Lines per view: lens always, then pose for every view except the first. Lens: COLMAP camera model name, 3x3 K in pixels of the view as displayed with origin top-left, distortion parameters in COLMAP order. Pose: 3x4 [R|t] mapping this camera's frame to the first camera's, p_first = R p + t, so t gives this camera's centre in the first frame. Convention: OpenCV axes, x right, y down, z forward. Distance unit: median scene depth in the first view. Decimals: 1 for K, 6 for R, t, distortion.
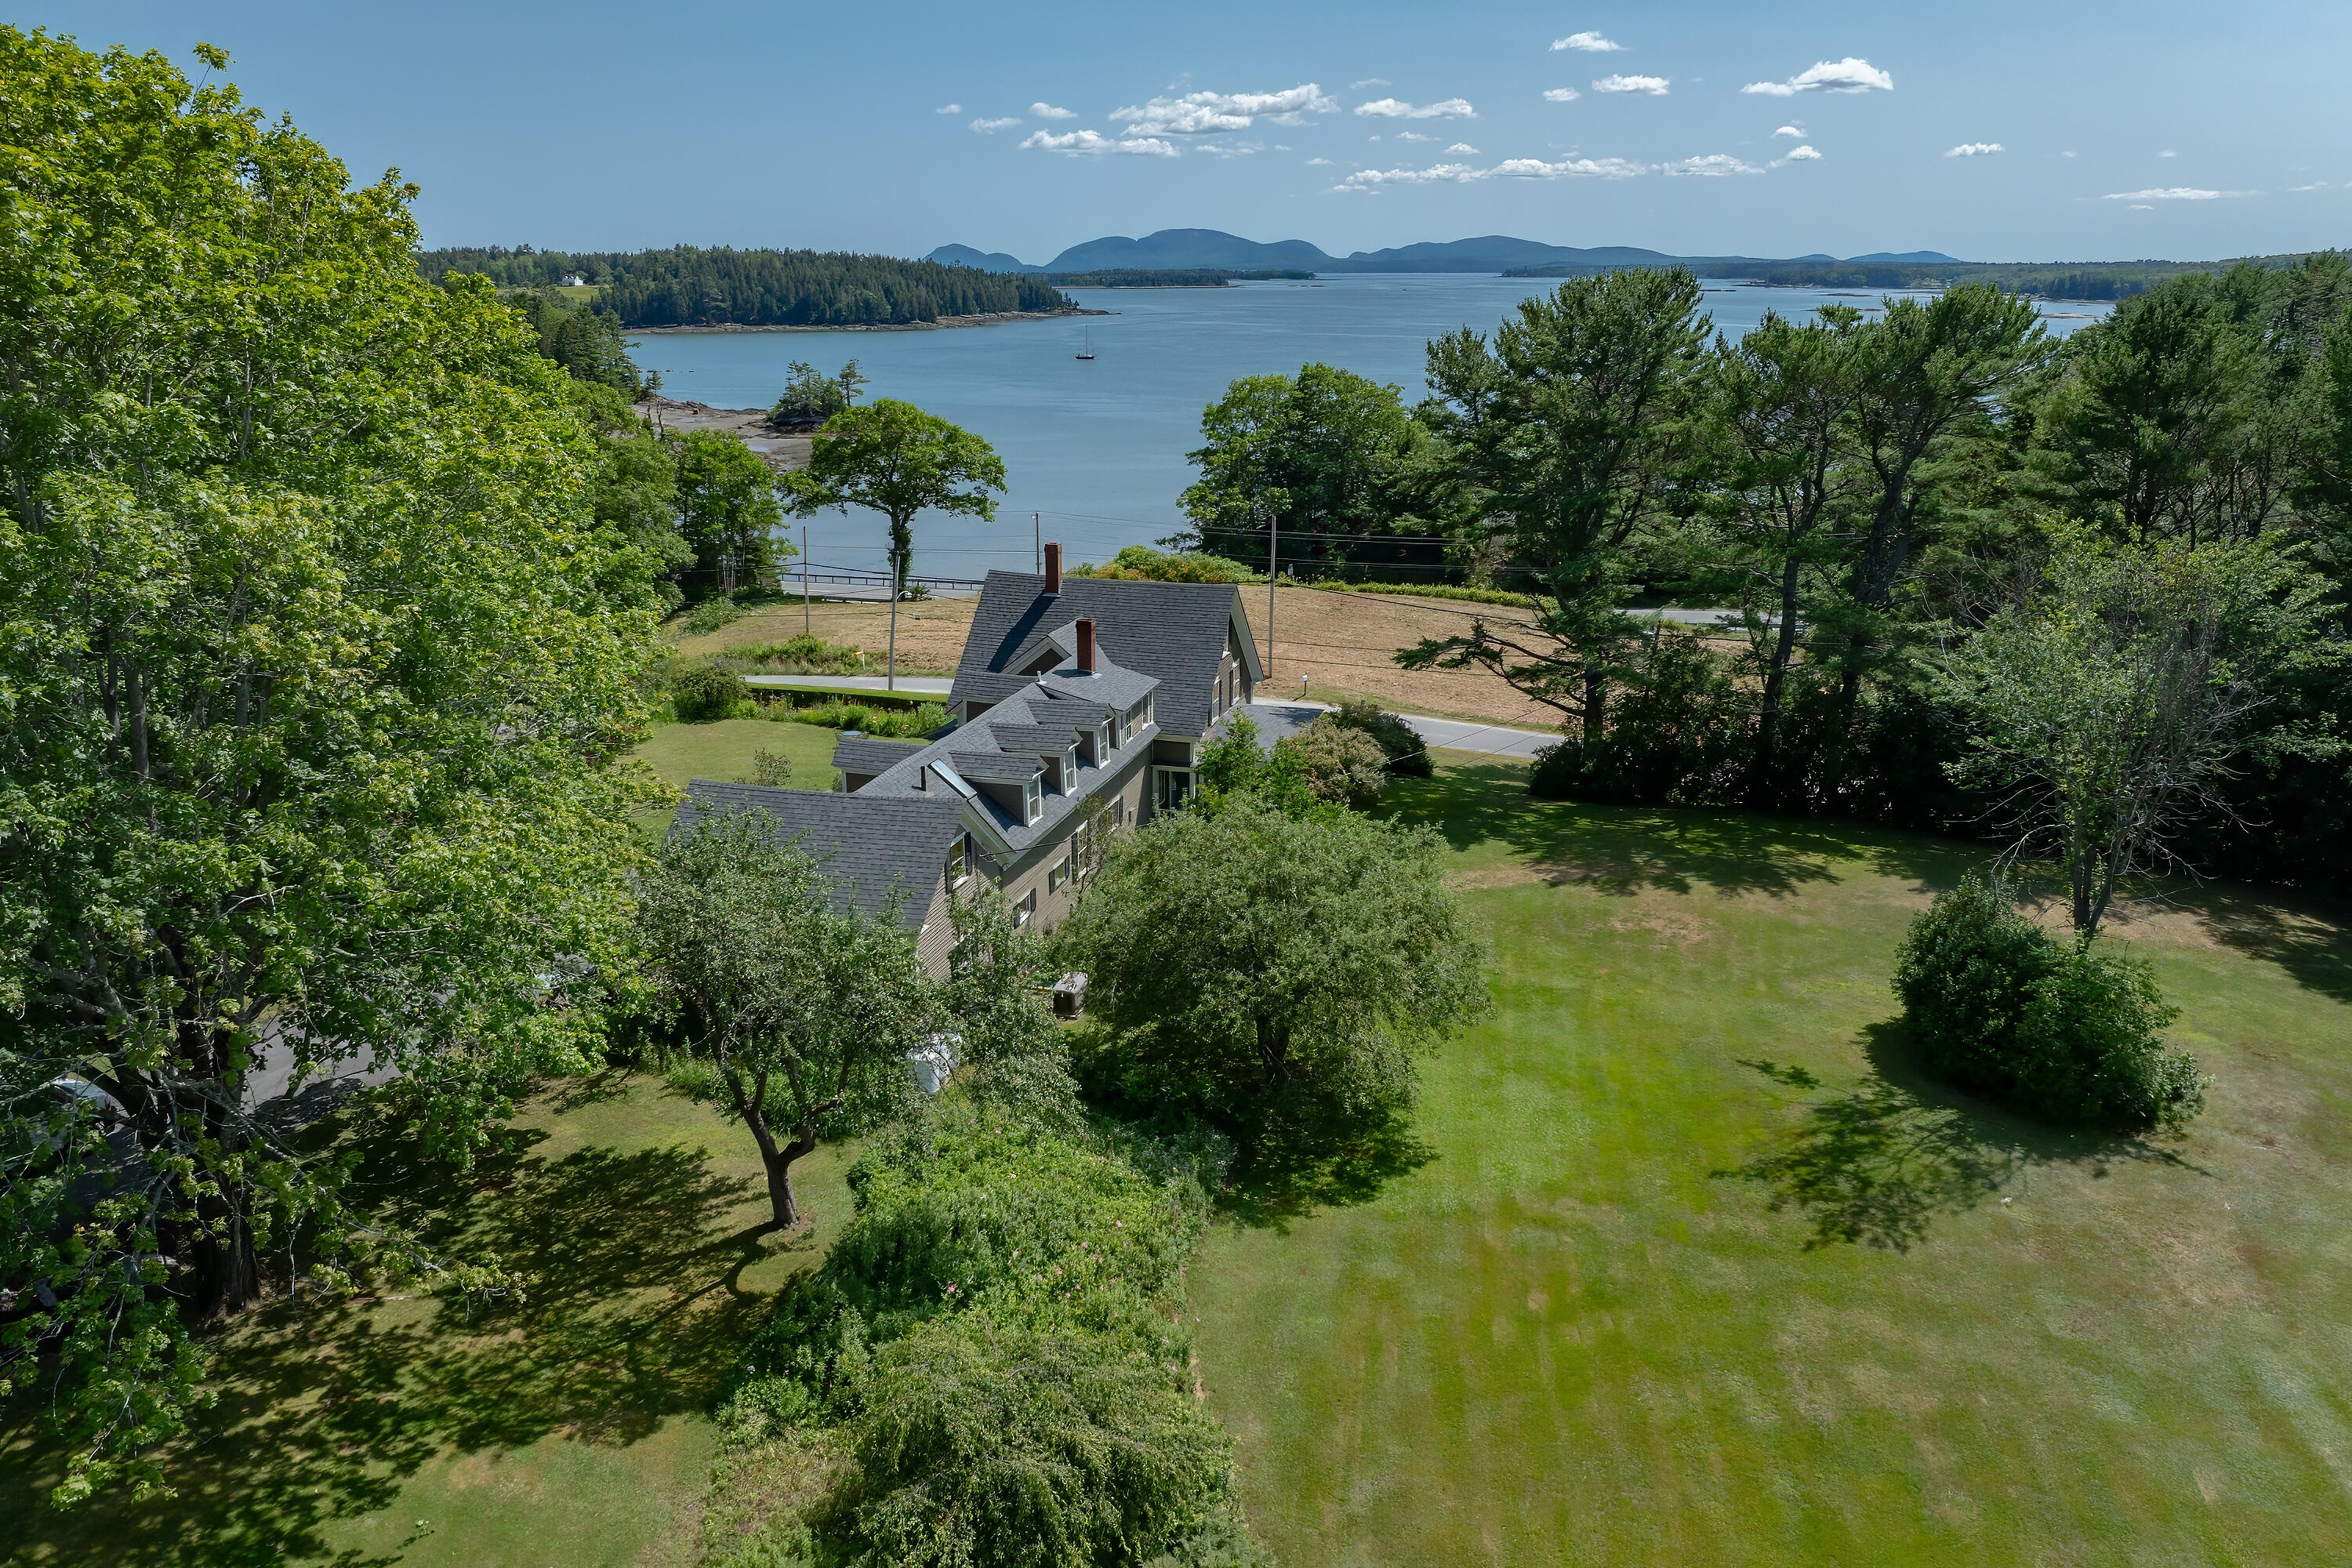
lens RADIAL K [[1574.6, 0, 1176.0], [0, 1574.6, 784.0], [0, 0, 1]] dist [-0.022366, -0.001871]
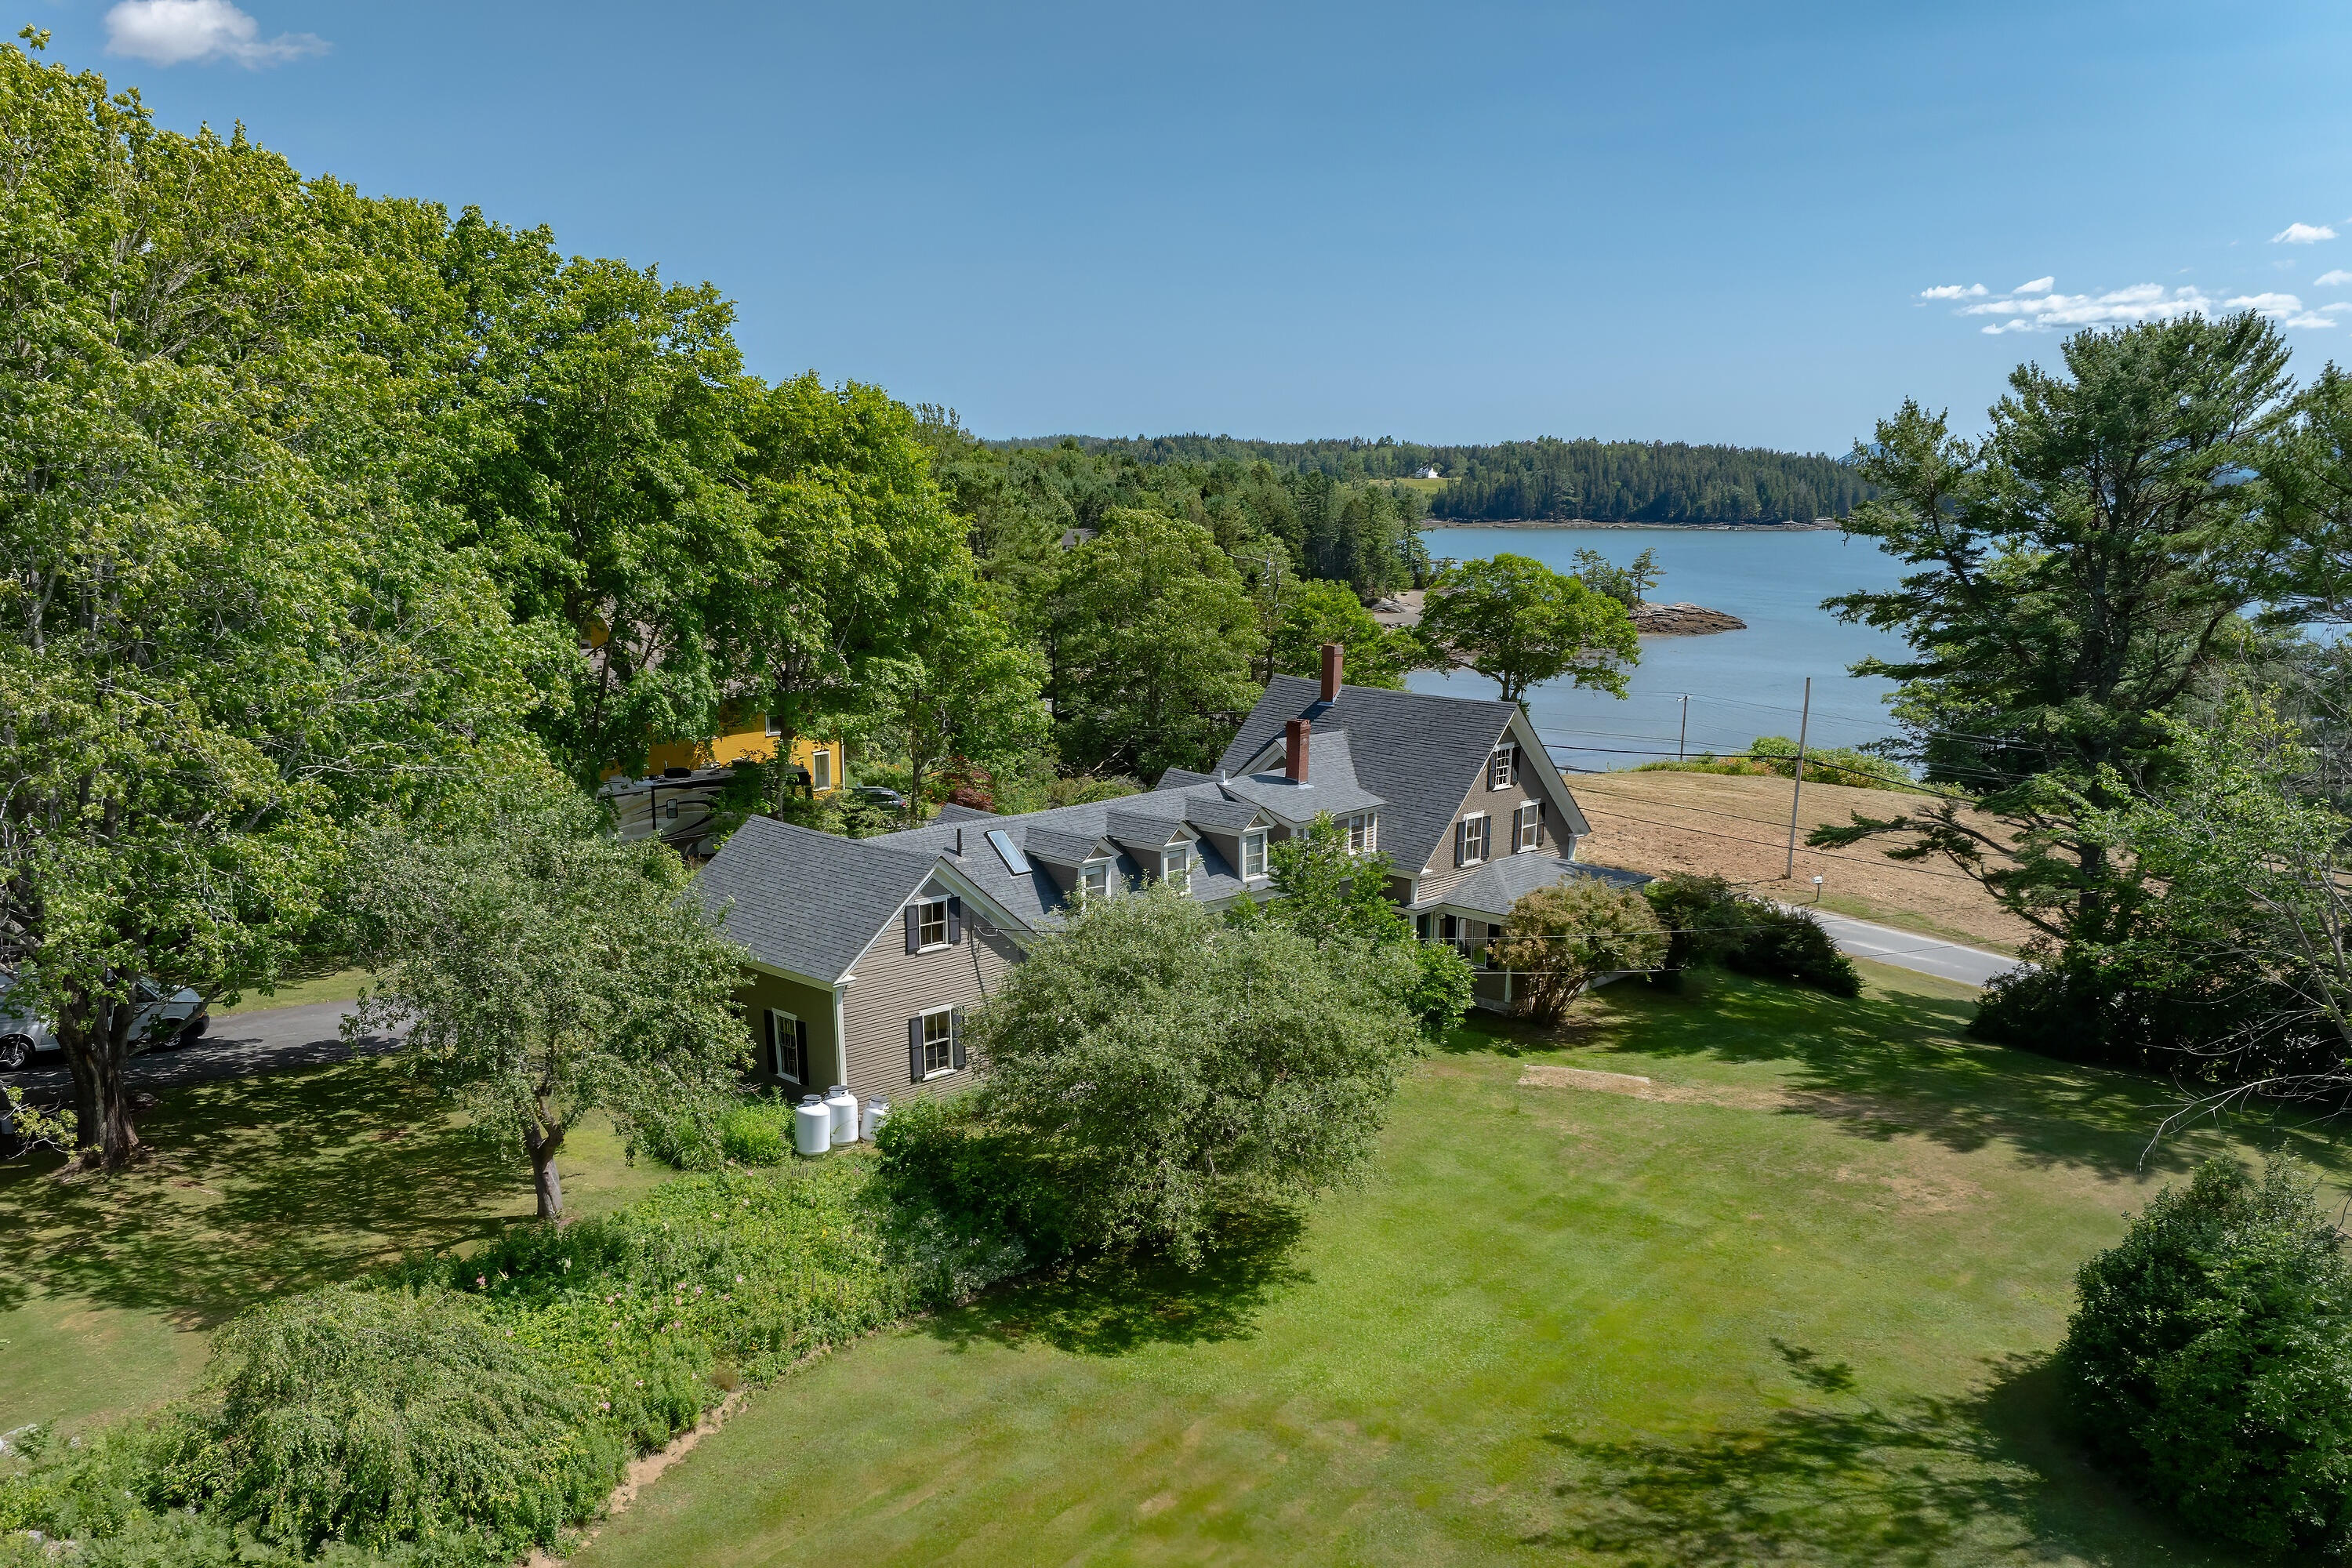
lens RADIAL K [[1756.5, 0, 1150.4], [0, 1756.5, 909.5], [0, 0, 1]] dist [-0.021360, -0.040721]
pose [[0.867405, 0.121842, -0.482456, 0.219557], [-0.155861, 0.987296, -0.030883, 0.025939], [0.472564, 0.101984, 0.875376, 0.082399]]
